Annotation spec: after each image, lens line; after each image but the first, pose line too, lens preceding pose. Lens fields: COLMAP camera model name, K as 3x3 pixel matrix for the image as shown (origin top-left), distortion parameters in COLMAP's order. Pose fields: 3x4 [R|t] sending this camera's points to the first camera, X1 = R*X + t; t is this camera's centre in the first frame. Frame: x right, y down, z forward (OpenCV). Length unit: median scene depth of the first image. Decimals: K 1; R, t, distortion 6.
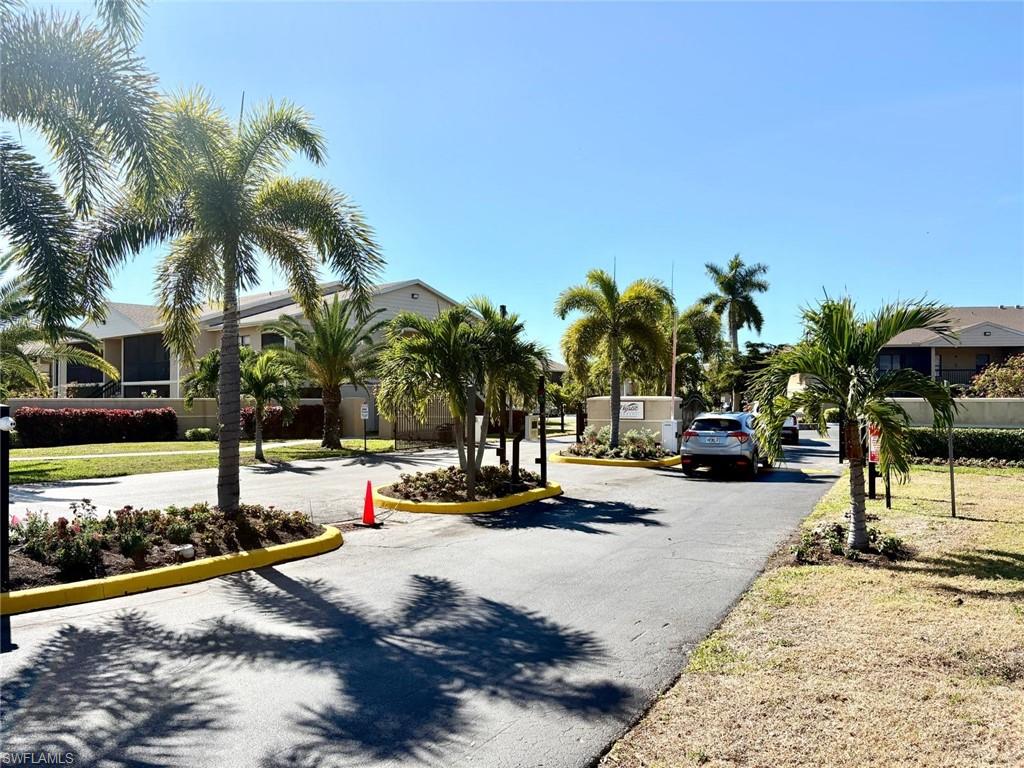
lens RADIAL K [[769.8, 0, 512.0], [0, 769.8, 384.0], [0, 0, 1]] dist [0.045046, -0.048779]
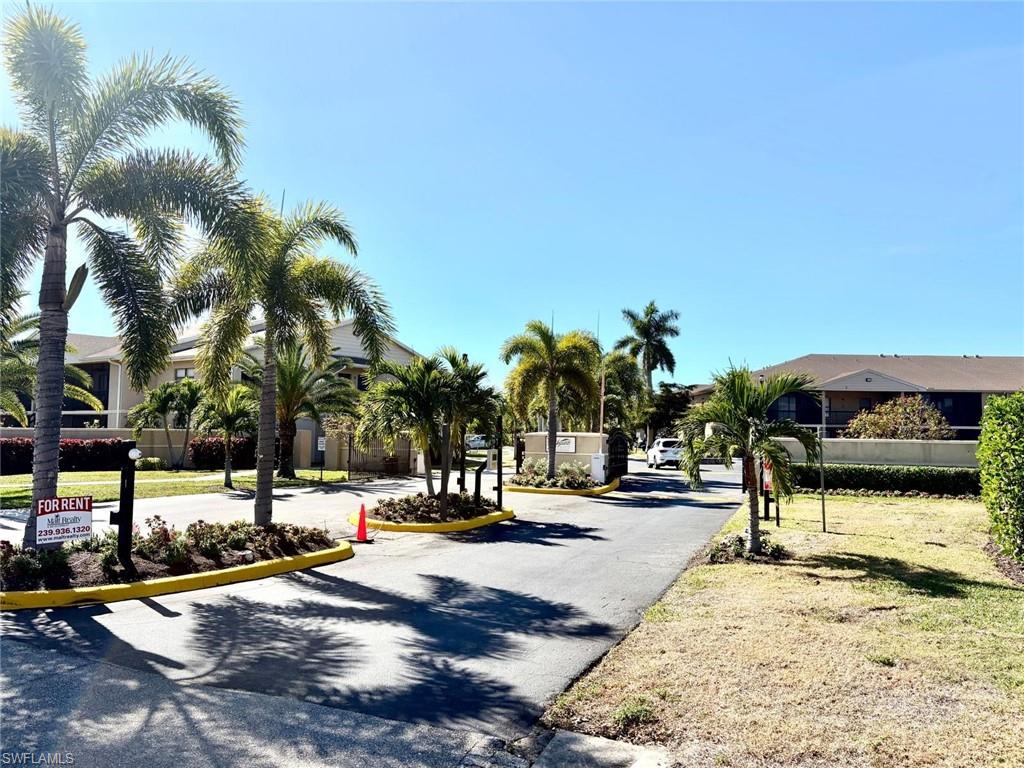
lens RADIAL K [[769.8, 0, 512.0], [0, 769.8, 384.0], [0, 0, 1]] dist [0.045046, -0.048779]
pose [[0.993854, 0.019663, 0.108940, -0.072522], [-0.015130, 0.998991, -0.042280, -0.010479], [-0.109662, 0.040372, 0.993149, -0.177571]]
